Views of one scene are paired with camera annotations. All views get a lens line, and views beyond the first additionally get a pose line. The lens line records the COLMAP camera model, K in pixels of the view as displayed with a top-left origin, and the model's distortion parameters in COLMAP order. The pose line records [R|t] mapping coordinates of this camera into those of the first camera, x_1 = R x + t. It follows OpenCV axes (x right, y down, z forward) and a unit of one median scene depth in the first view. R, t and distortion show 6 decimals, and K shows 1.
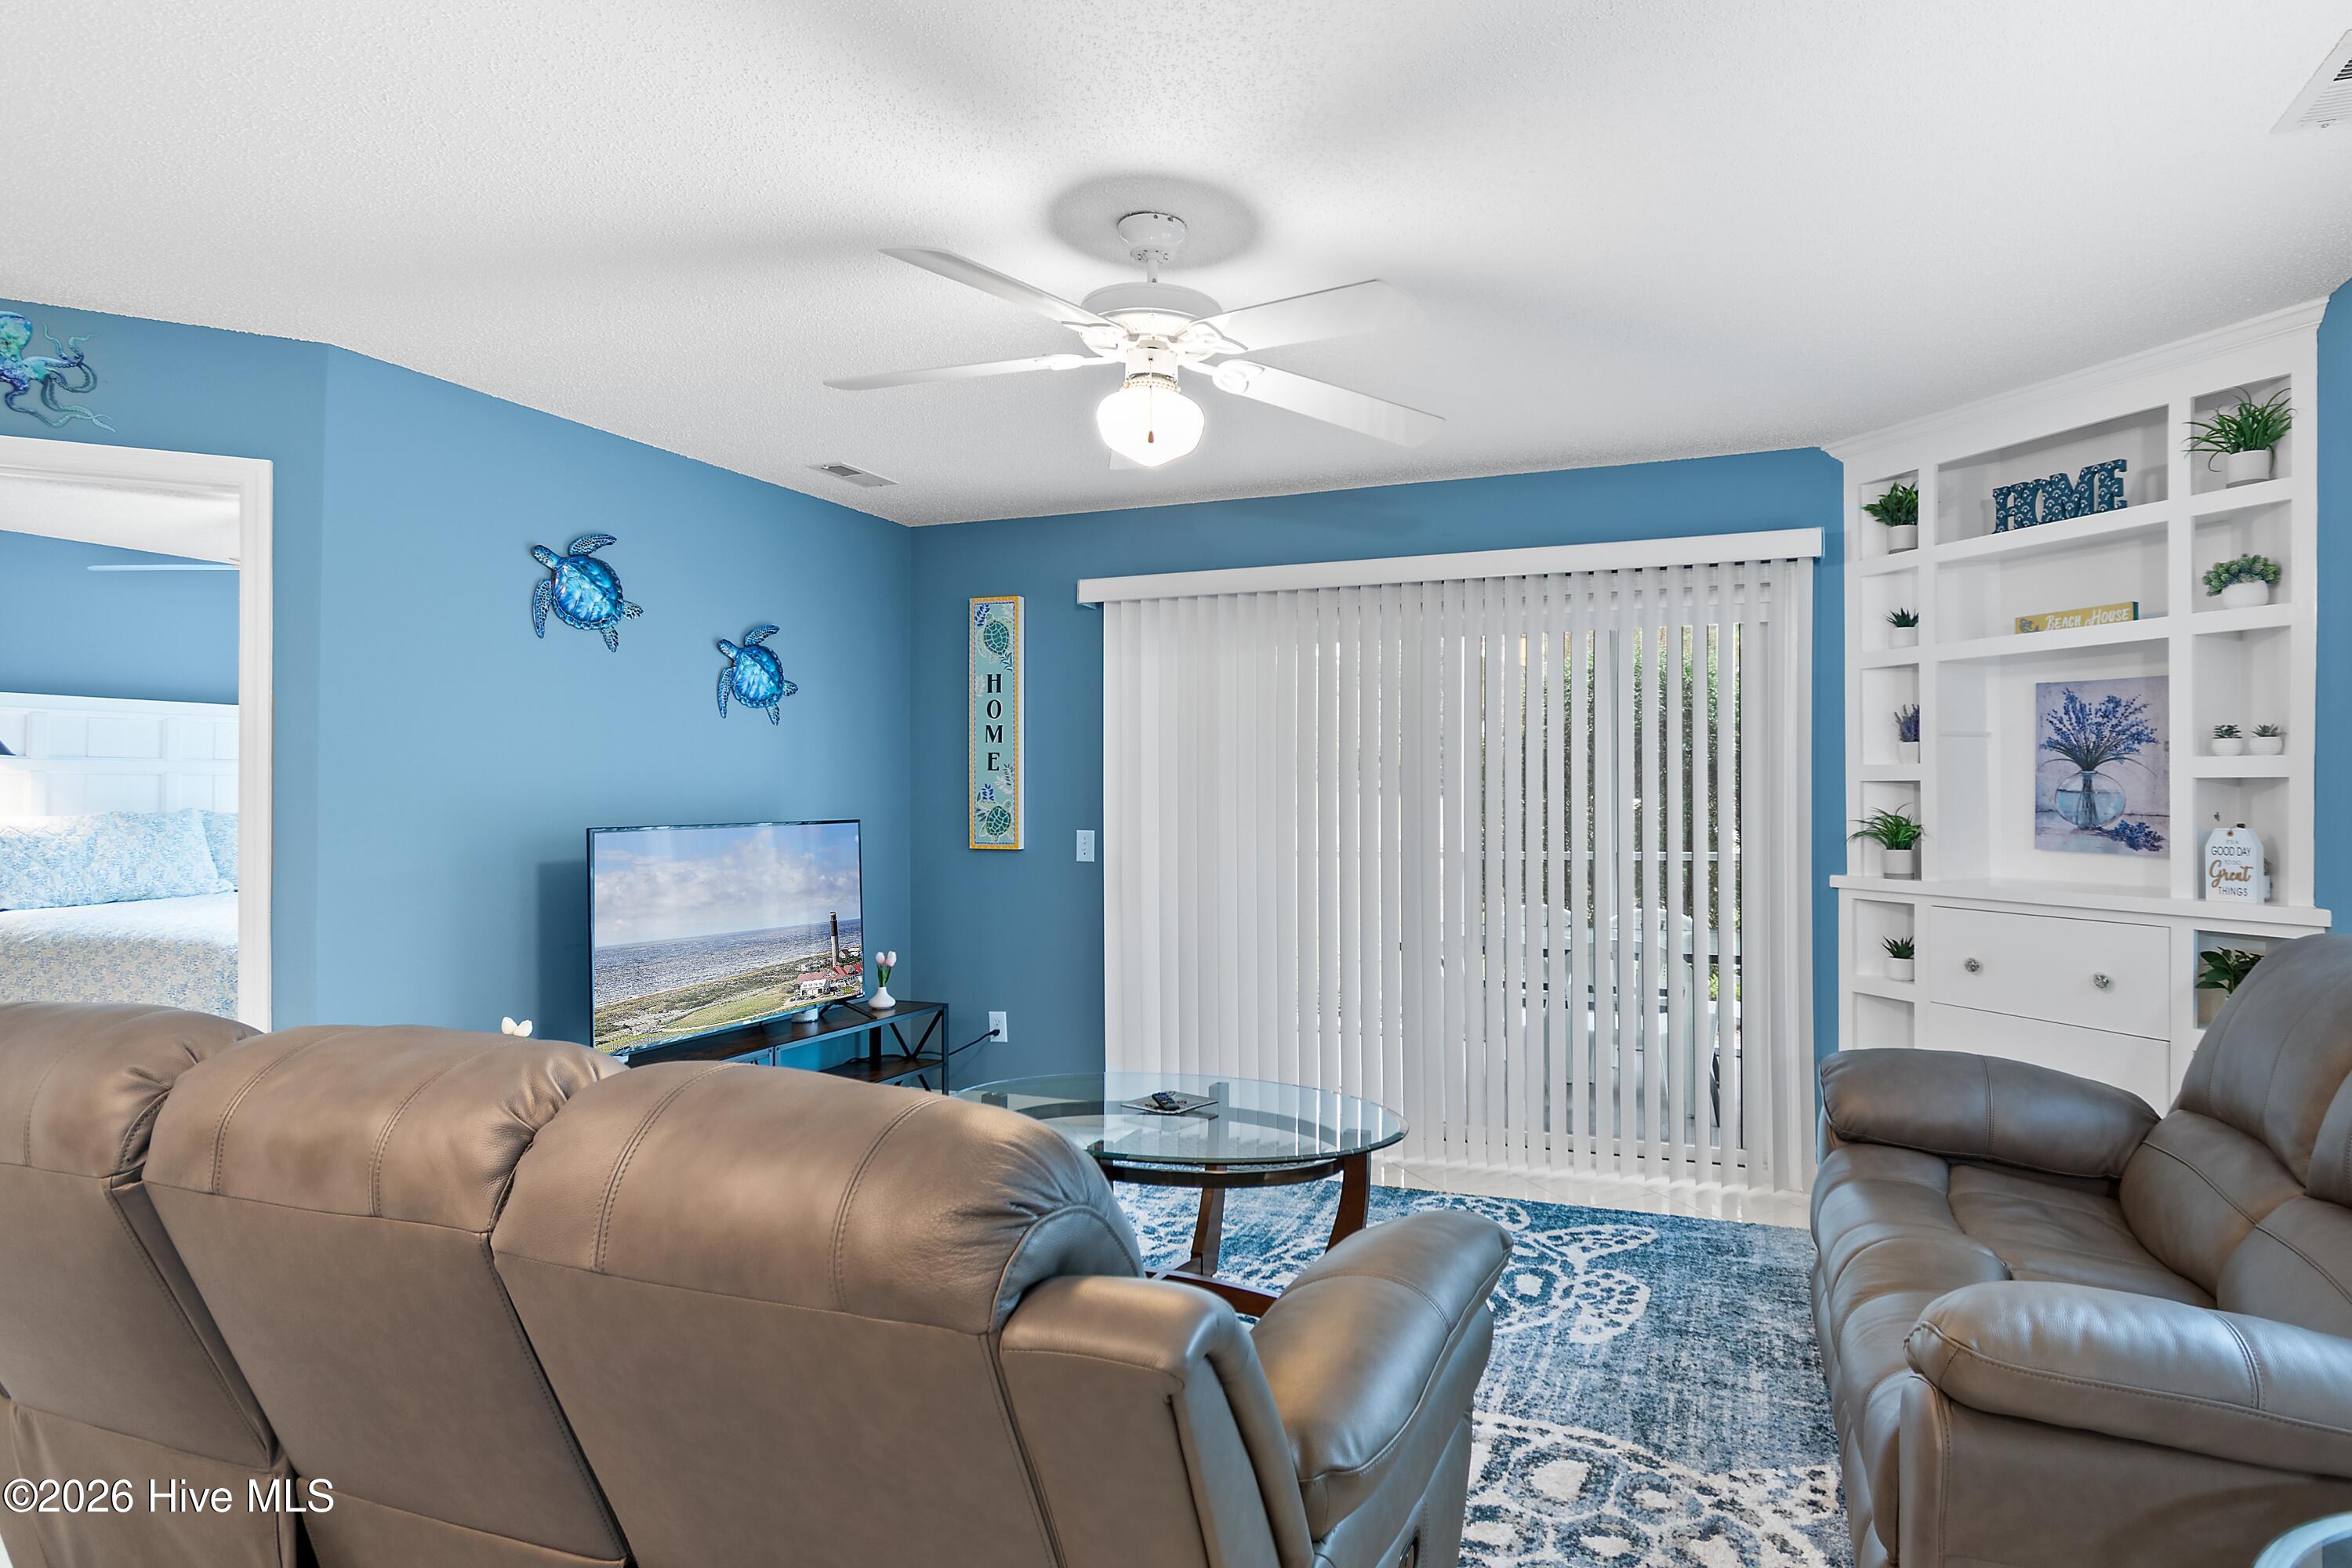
lens RADIAL K [[1223.6, 0, 1312.4], [0, 1223.6, 788.7], [0, 0, 1]] dist [0.006608, -0.004213]
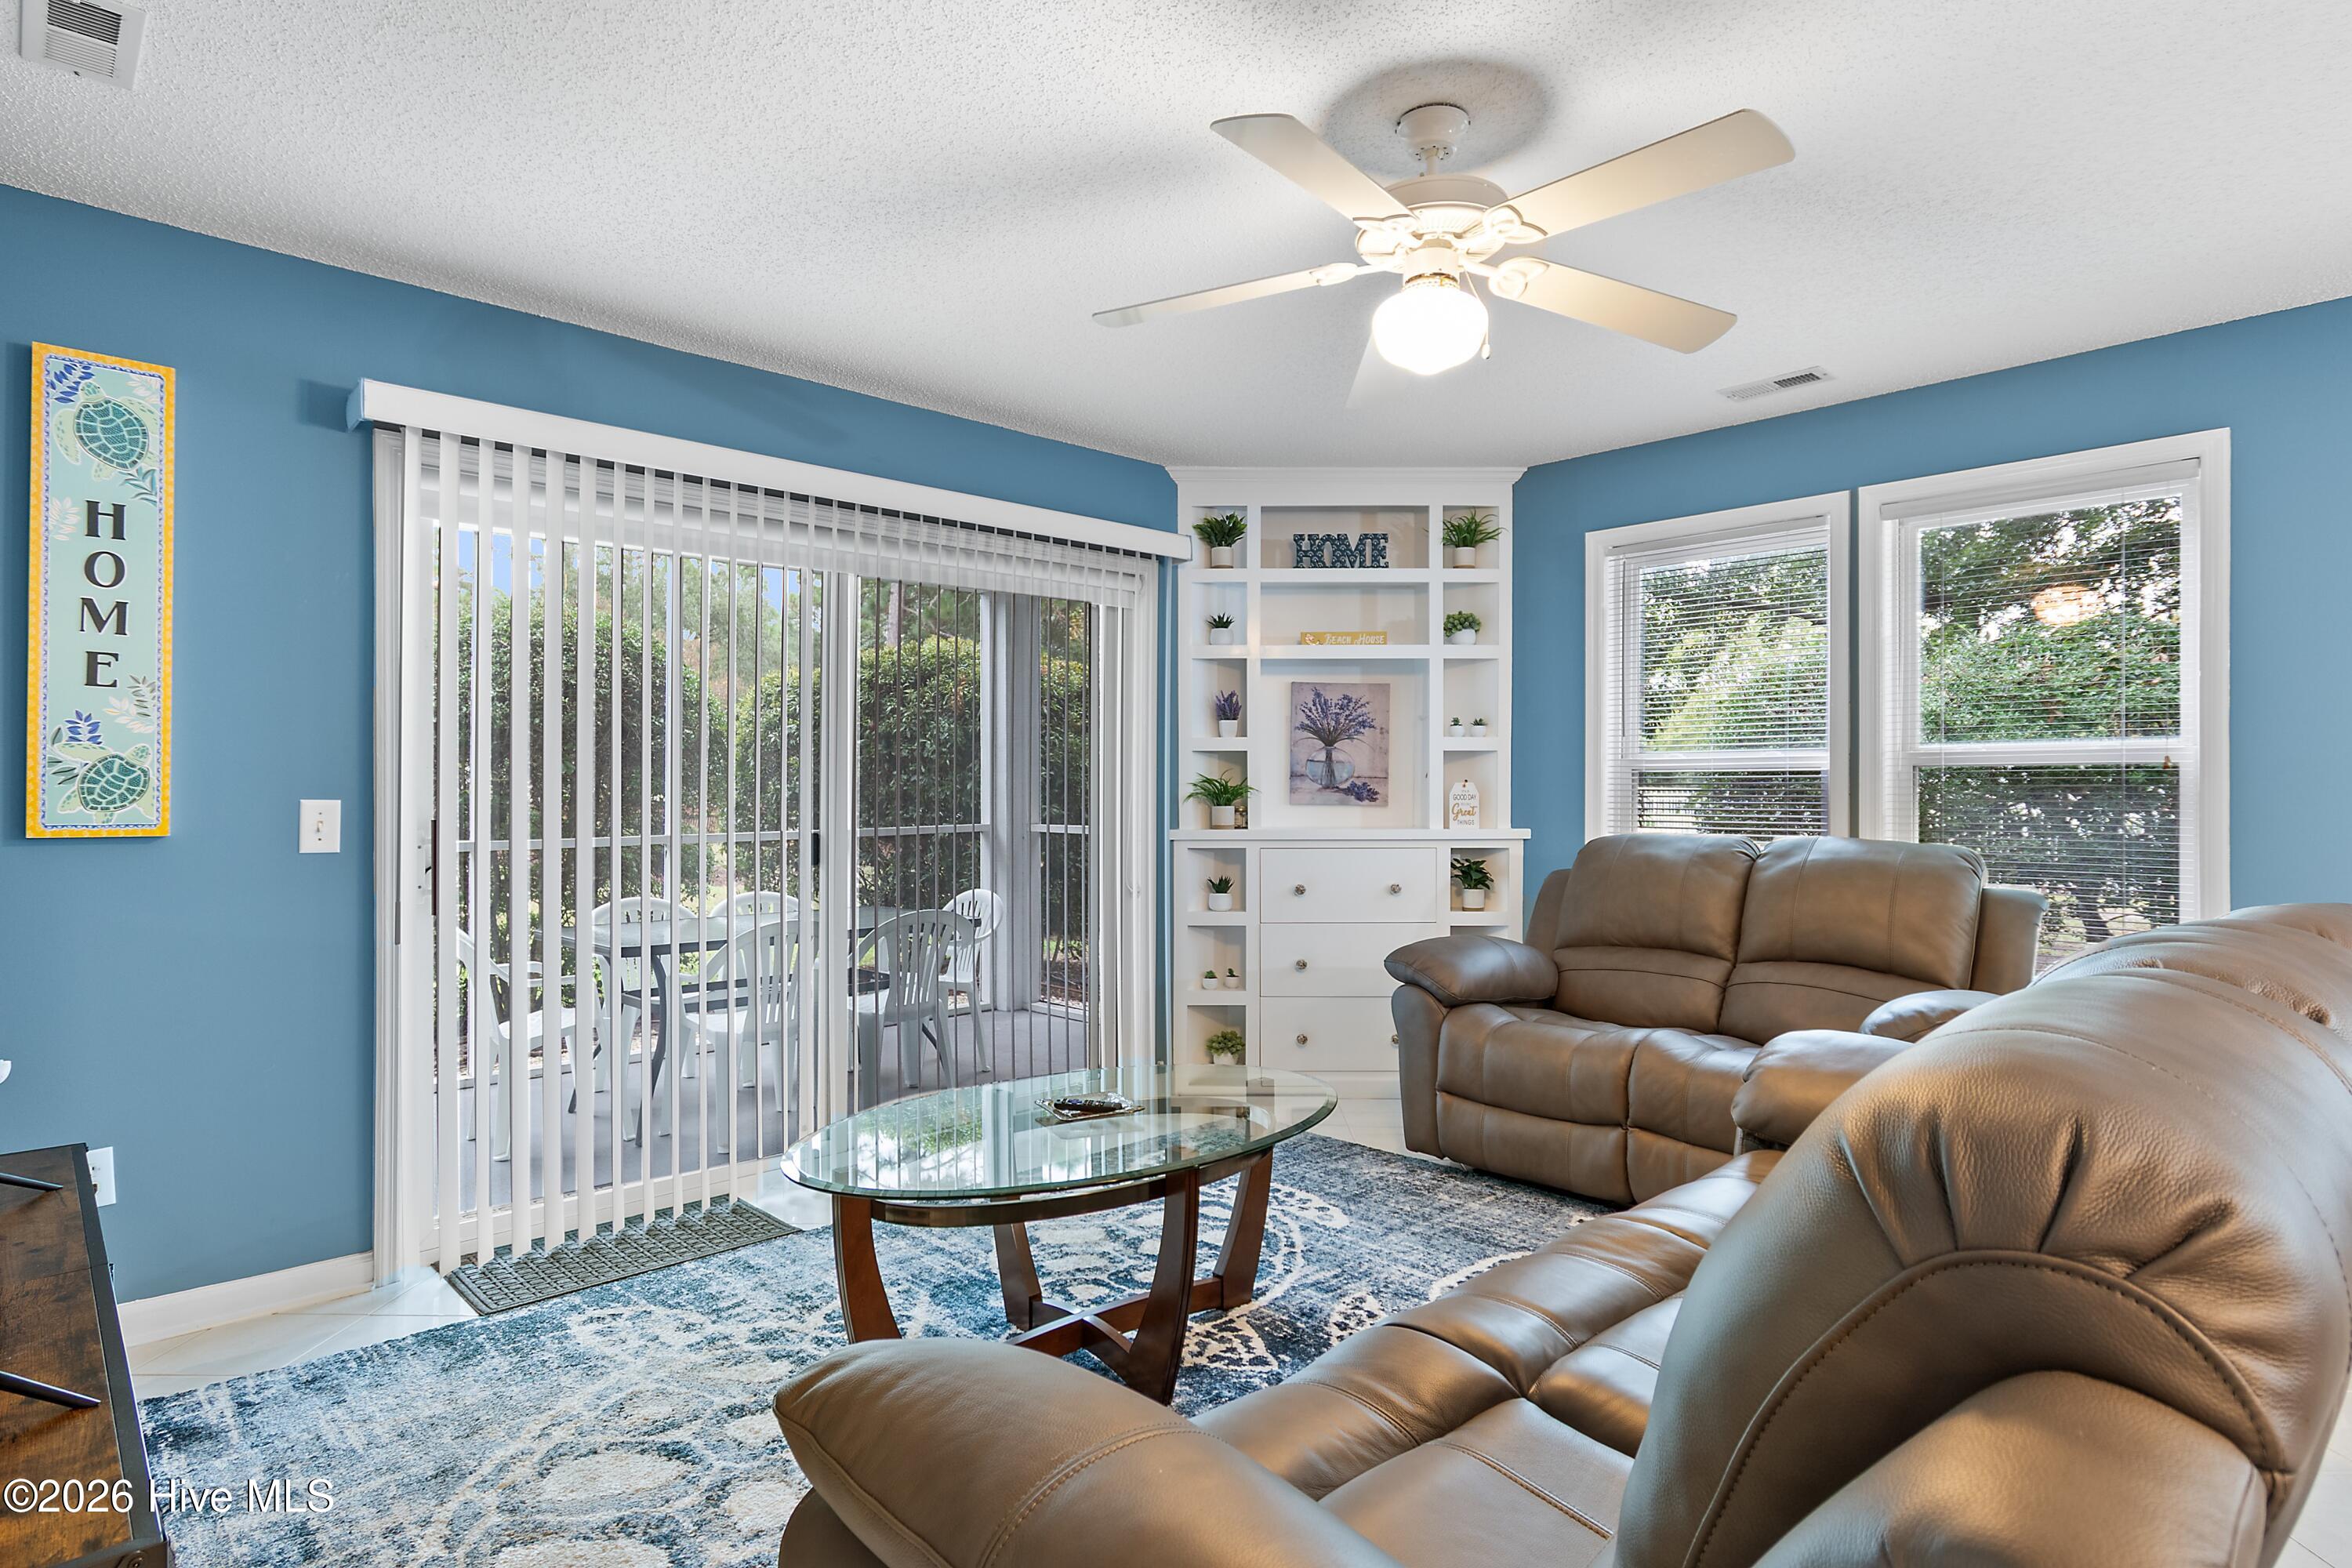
lens RADIAL K [[1223.6, 0, 1147.9], [0, 1223.6, 798.8], [0, 0, 1]] dist [0.006608, -0.004213]
pose [[0.482871, -0.001462, 0.875690, -0.697164], [-0.004195, 0.999983, 0.003983, 0.040297], [-0.875681, -0.005597, 0.482857, 0.492023]]
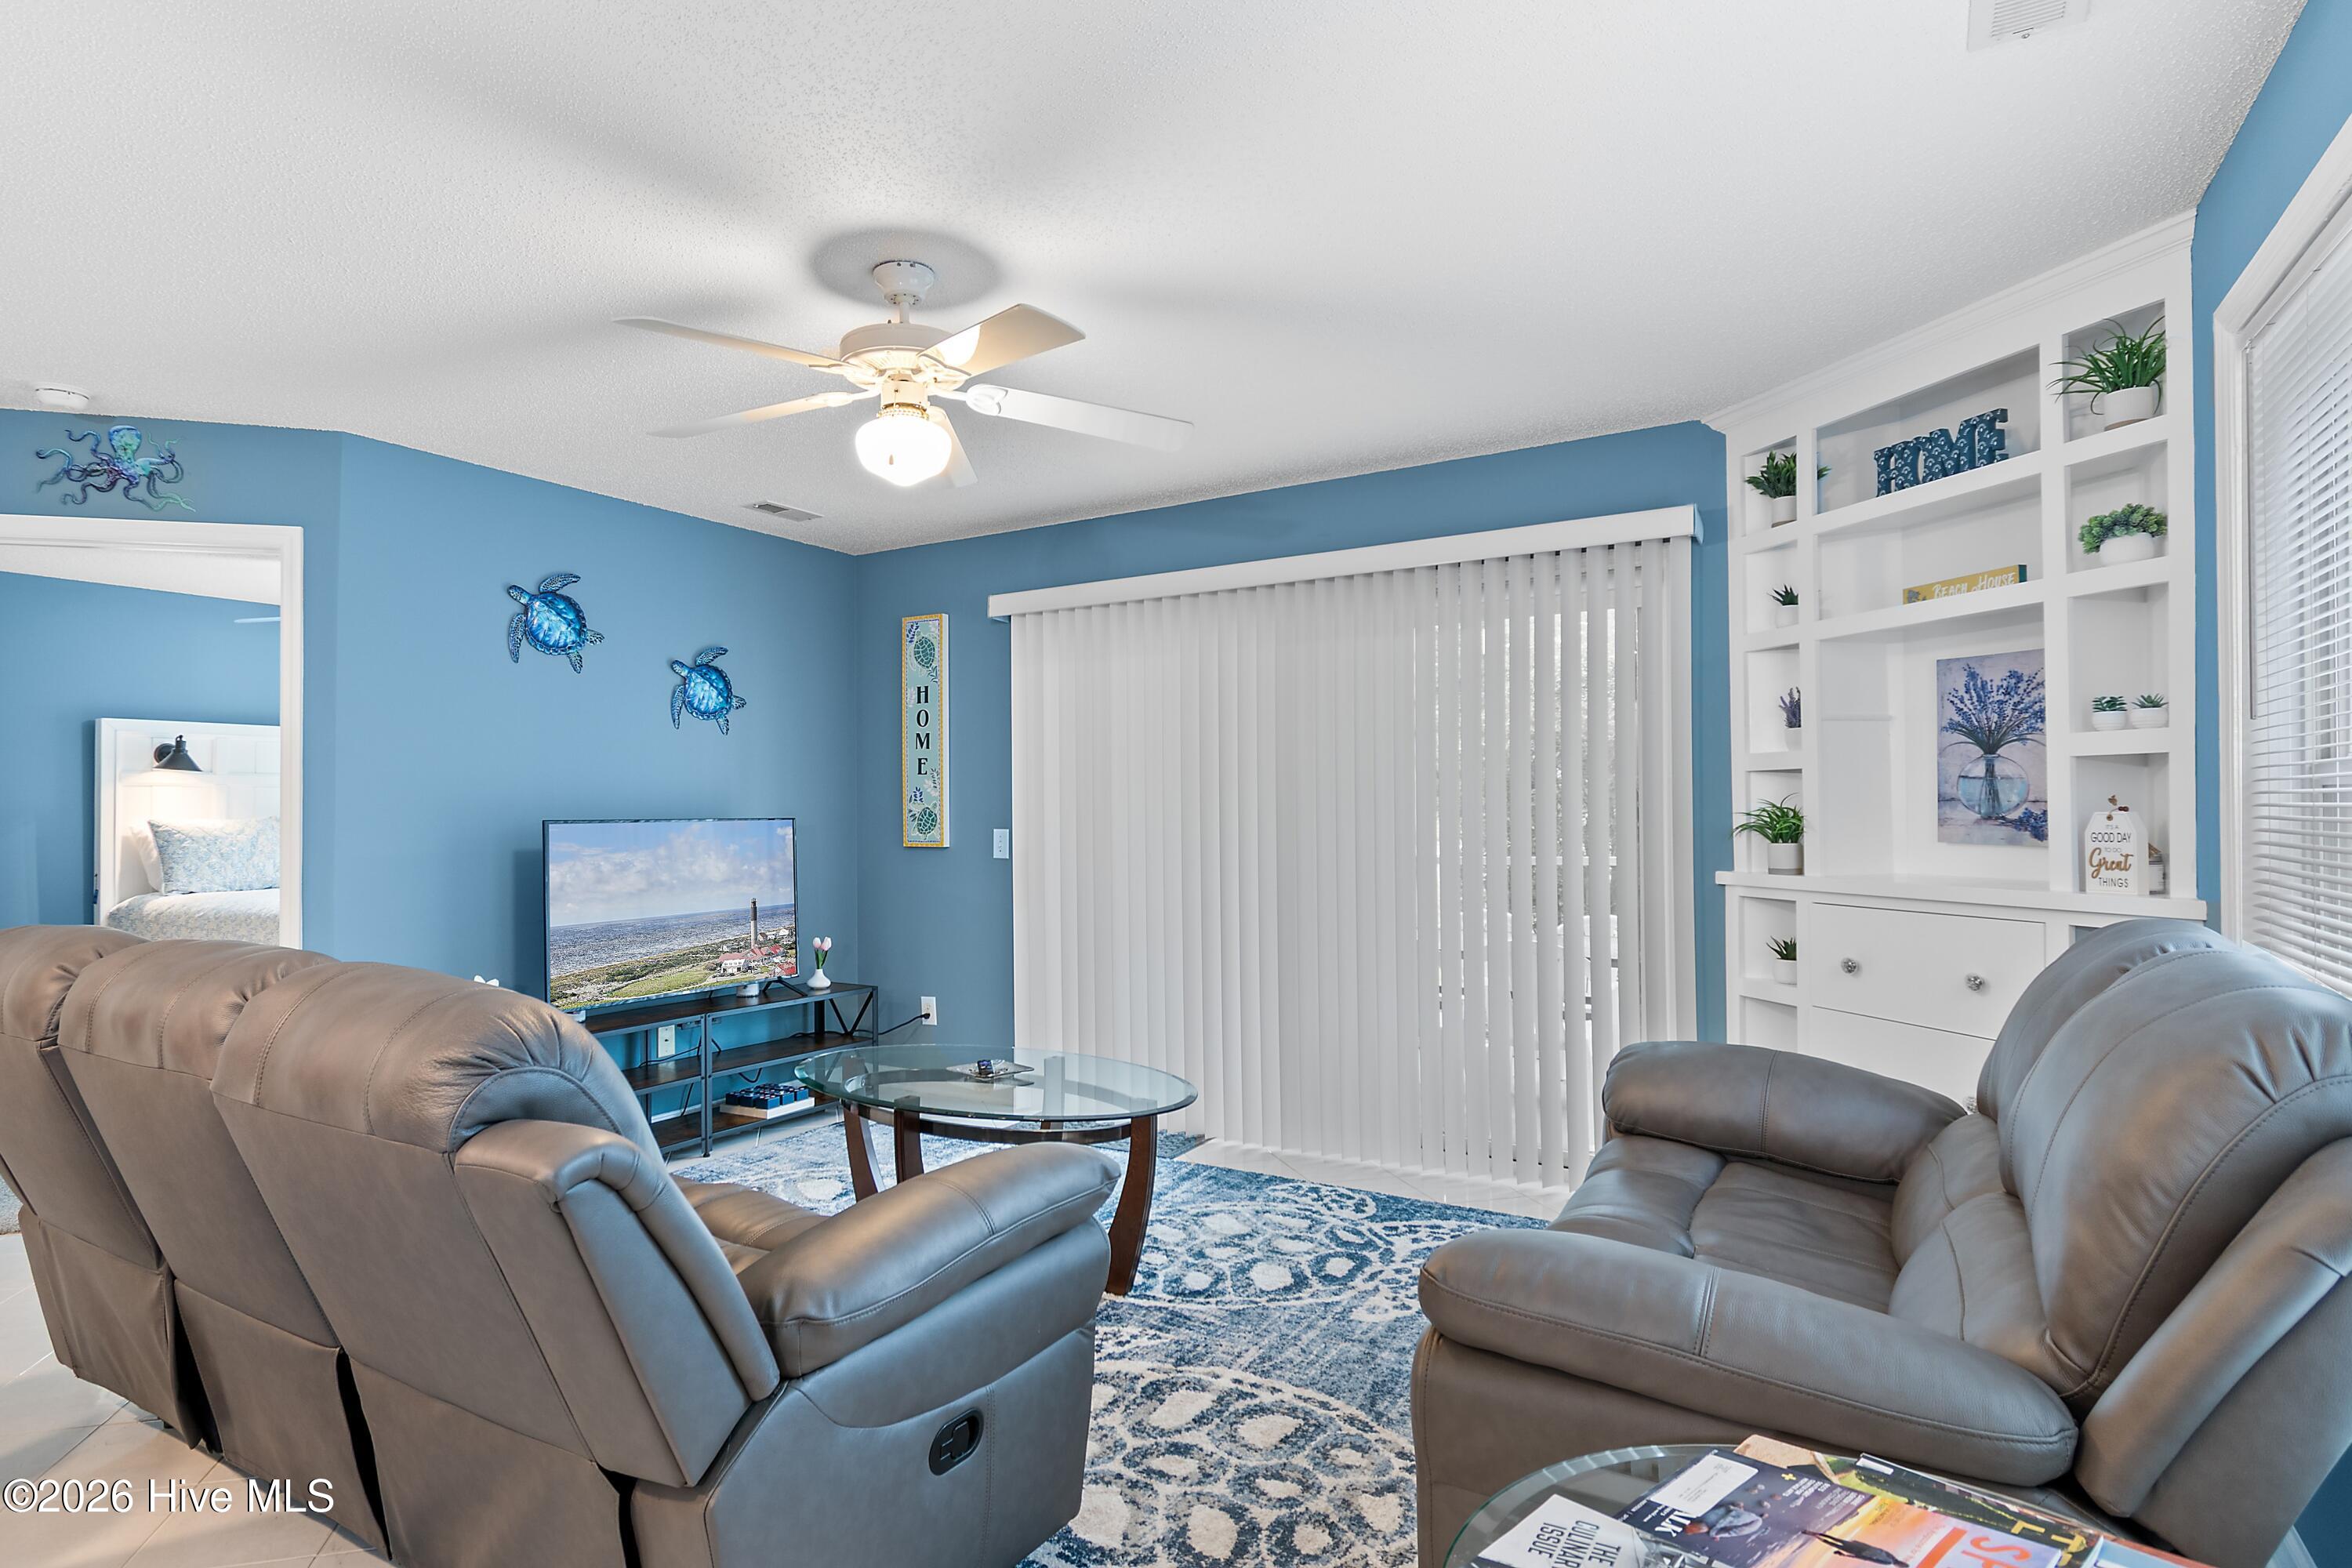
lens RADIAL K [[1223.6, 0, 1098.2], [0, 1223.6, 796.6], [0, 0, 1]] dist [0.006608, -0.004213]
pose [[0.973128, -0.006806, -0.230164, 0.196848], [0.004691, 0.999942, -0.009735, 0.022139], [0.230217, 0.008394, 0.973103, -0.032440]]
